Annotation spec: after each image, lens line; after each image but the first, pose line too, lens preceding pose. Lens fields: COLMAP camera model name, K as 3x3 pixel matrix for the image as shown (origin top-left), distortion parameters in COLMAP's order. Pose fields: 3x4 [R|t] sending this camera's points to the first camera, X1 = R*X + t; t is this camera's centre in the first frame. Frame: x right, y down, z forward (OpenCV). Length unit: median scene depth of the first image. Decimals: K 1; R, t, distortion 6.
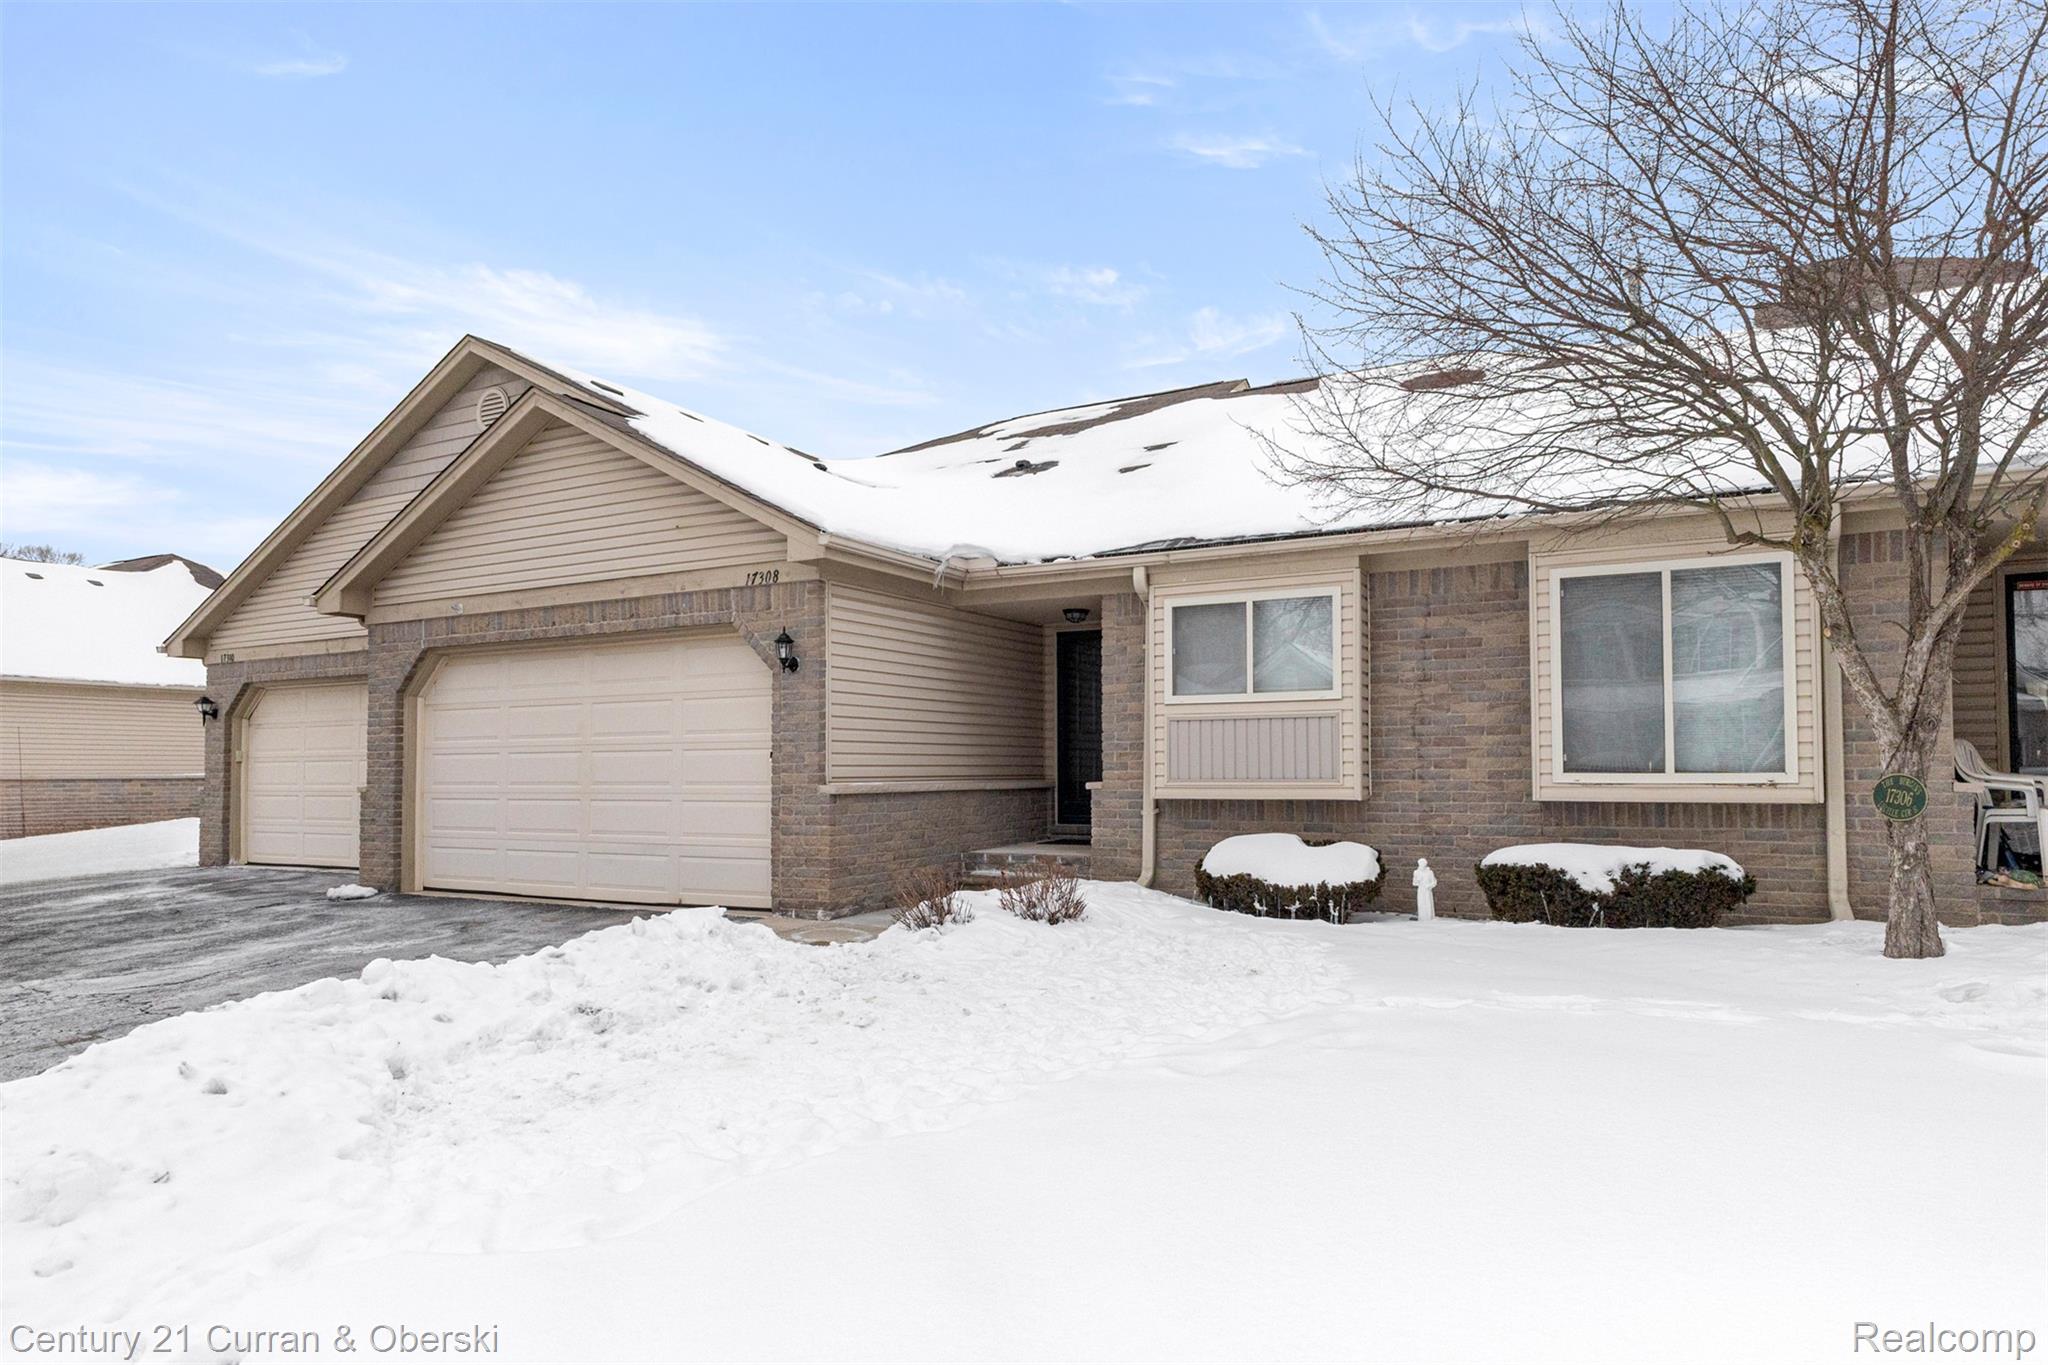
lens RADIAL K [[1233.6, 0, 1022.9], [0, 1233.6, 742.4], [0, 0, 1]] dist [0.002068, 0.000069]
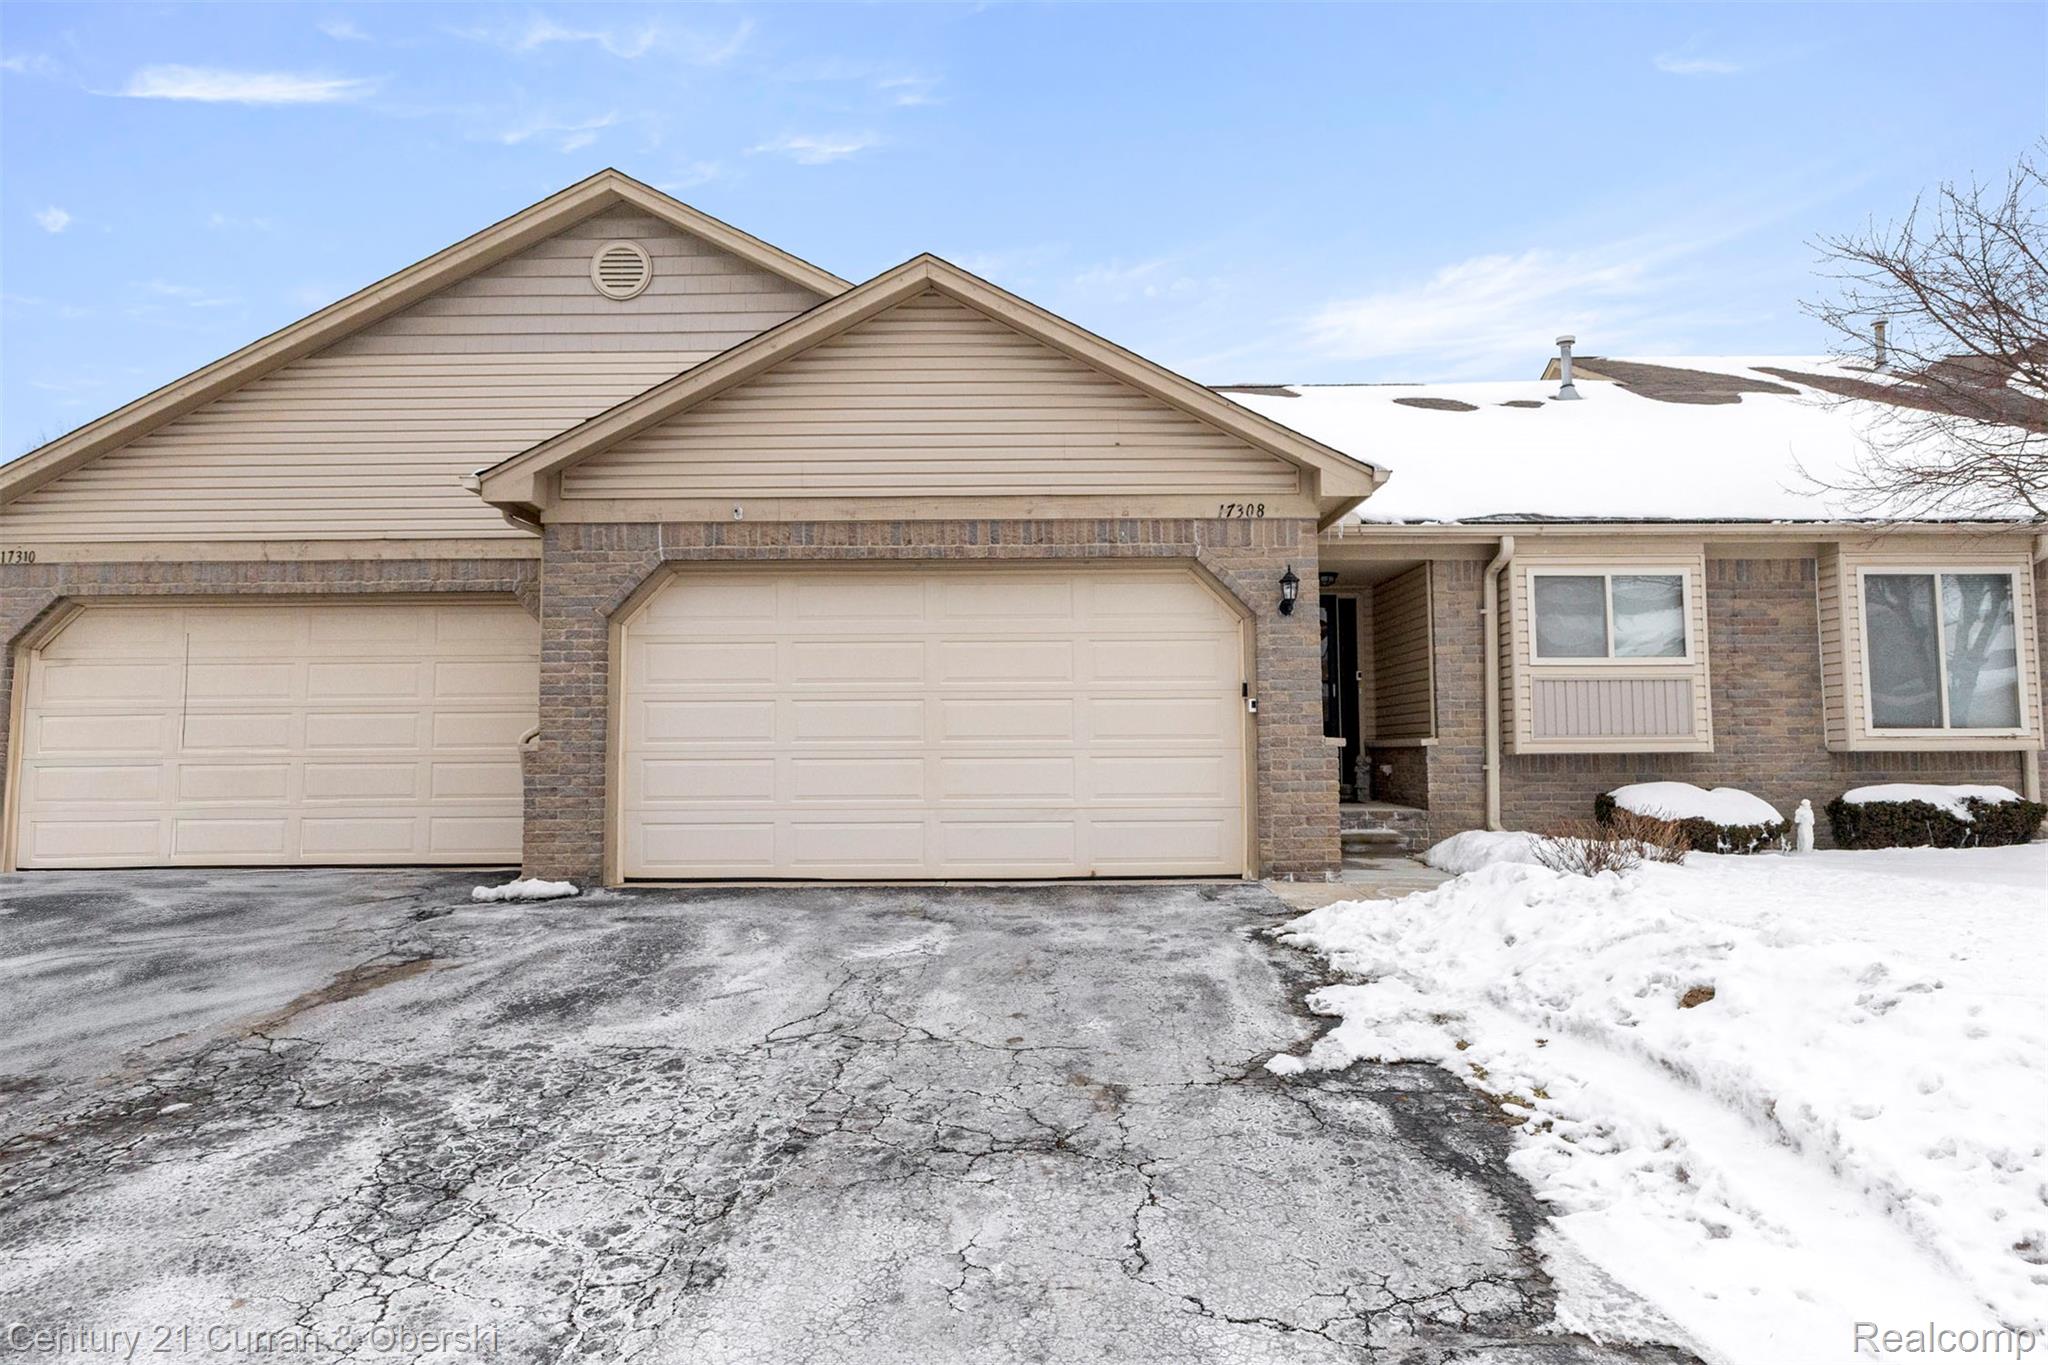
lens RADIAL K [[1171.8, 0, 1024.0], [0, 1171.8, 682.5], [0, 0, 1]] dist [-0.004494, -0.002370]
pose [[0.877145, 0.029829, 0.479298, -0.765352], [-0.010648, 0.999032, -0.042687, 0.032609], [-0.480108, 0.032339, 0.876613, 0.319540]]
